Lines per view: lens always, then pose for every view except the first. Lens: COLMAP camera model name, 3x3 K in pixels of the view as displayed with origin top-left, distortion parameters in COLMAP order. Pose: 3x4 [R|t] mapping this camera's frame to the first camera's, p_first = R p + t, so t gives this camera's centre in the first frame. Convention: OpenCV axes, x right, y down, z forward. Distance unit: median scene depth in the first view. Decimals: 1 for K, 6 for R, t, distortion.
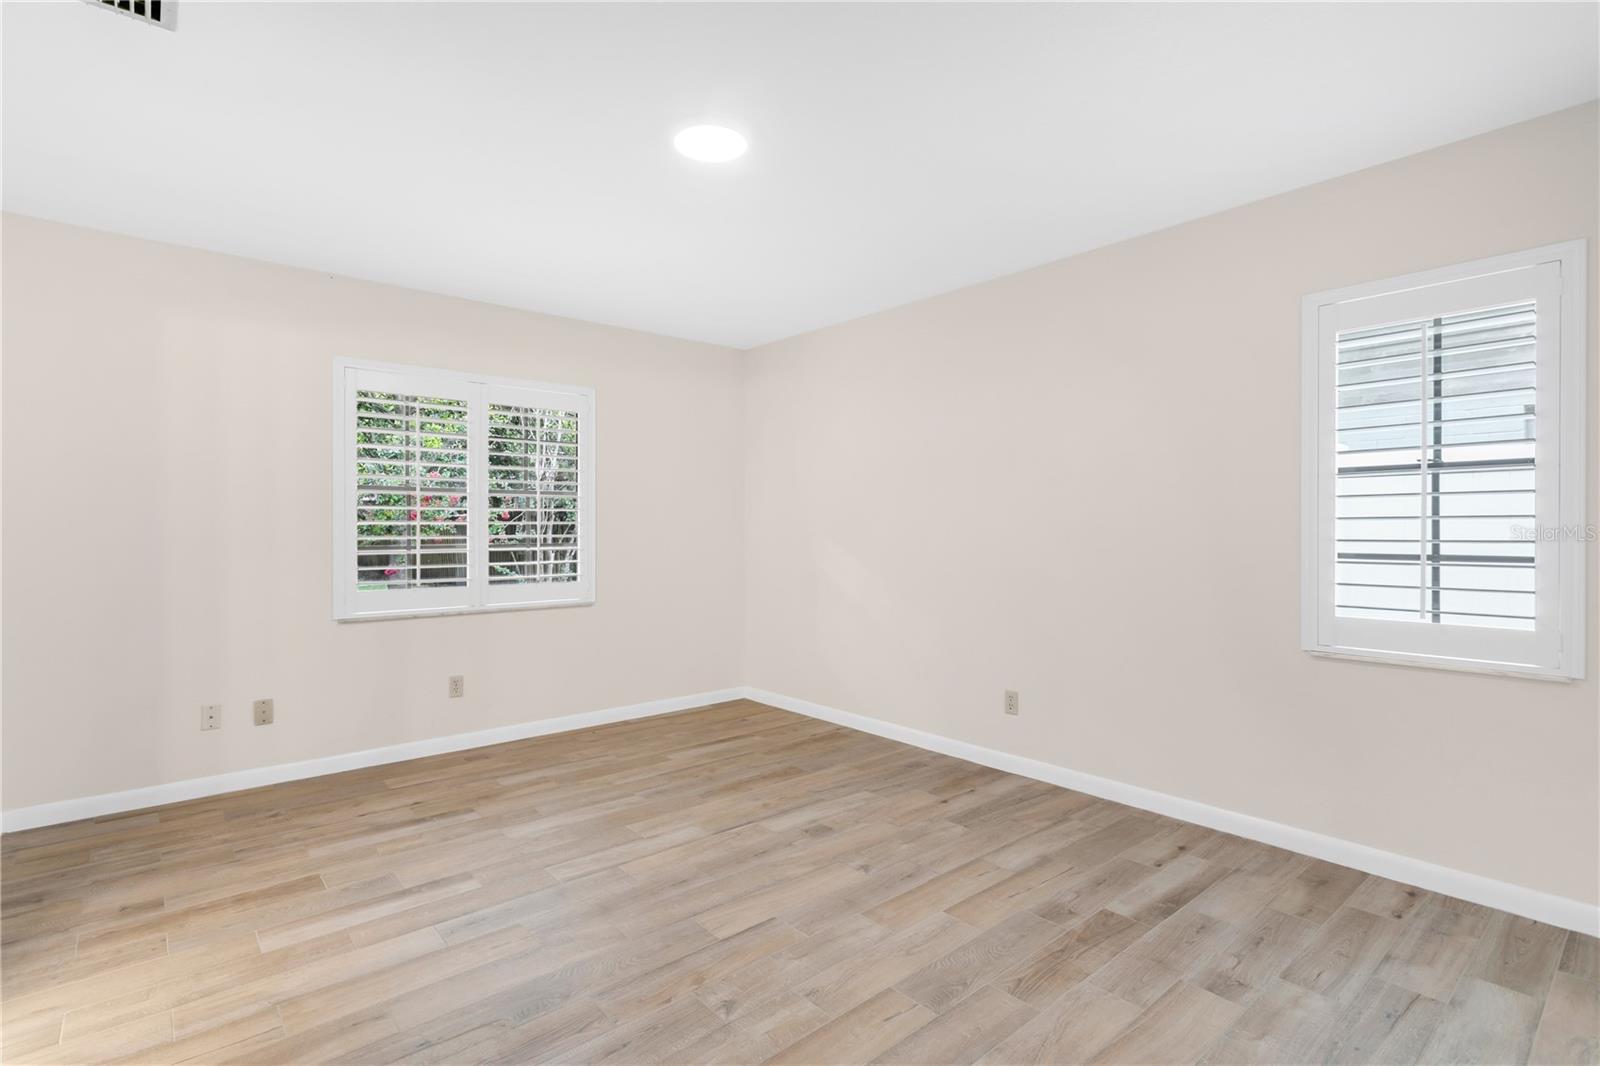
lens RADIAL K [[766.9, 0, 783.4], [0, 766.9, 529.7], [0, 0, 1]] dist [-0.000302, 0.000314]
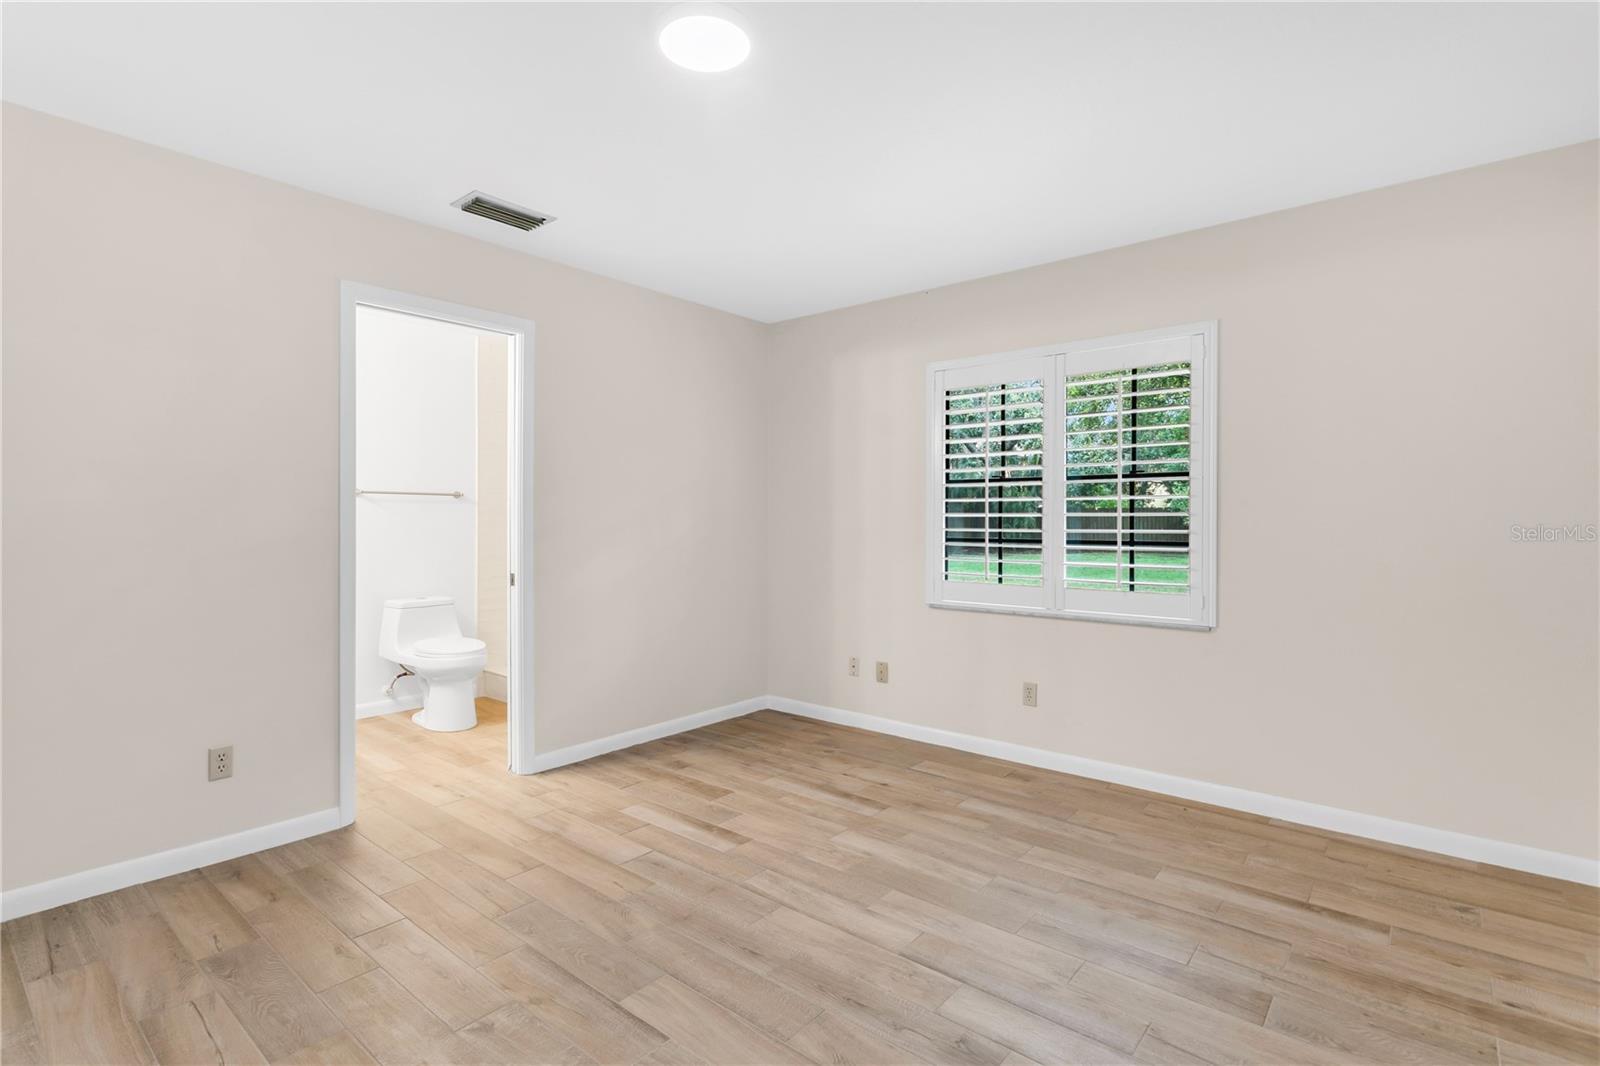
lens RADIAL K [[766.9, 0, 783.4], [0, 766.9, 529.7], [0, 0, 1]] dist [-0.000302, 0.000314]
pose [[0.161724, 0.014653, -0.986727, 0.580479], [-0.004677, 0.999890, 0.014082, -0.003617], [0.986825, 0.002338, 0.161775, 0.774131]]
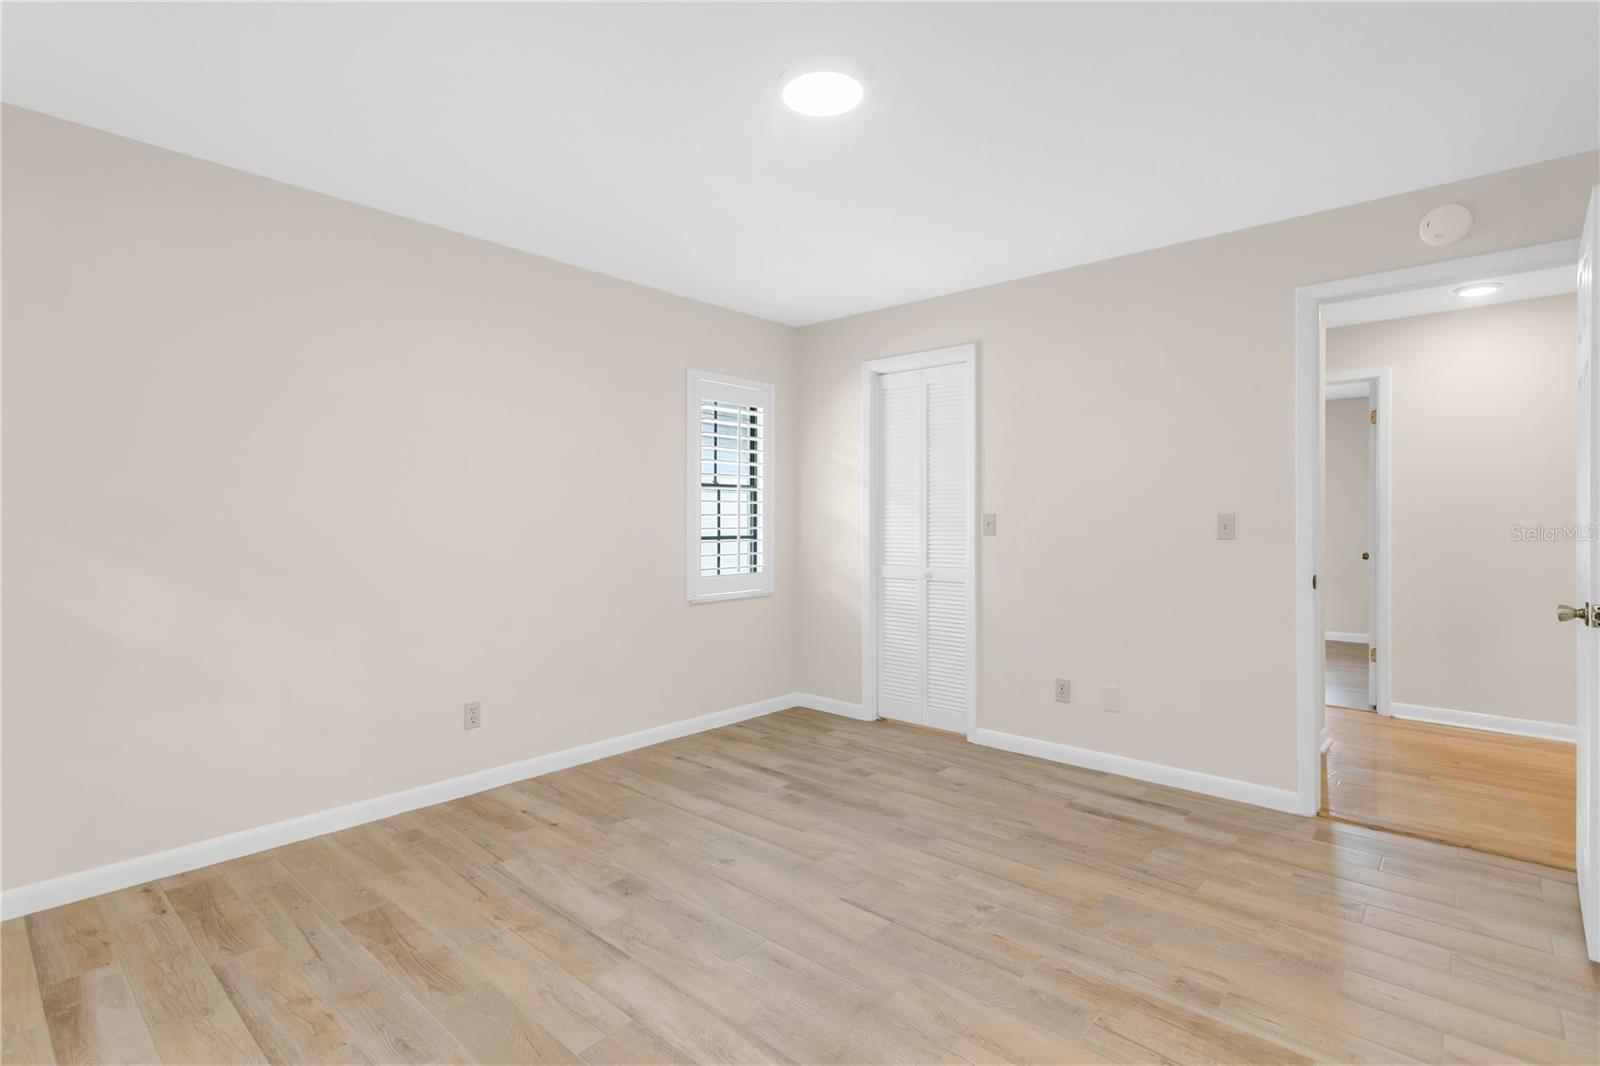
lens RADIAL K [[766.9, 0, 783.4], [0, 766.9, 529.7], [0, 0, 1]] dist [-0.000302, 0.000314]
pose [[-0.134299, -0.010600, 0.990884, -0.795287], [0.002839, 0.999935, 0.011082, -0.001039], [-0.990937, 0.004301, -0.134260, 0.948040]]
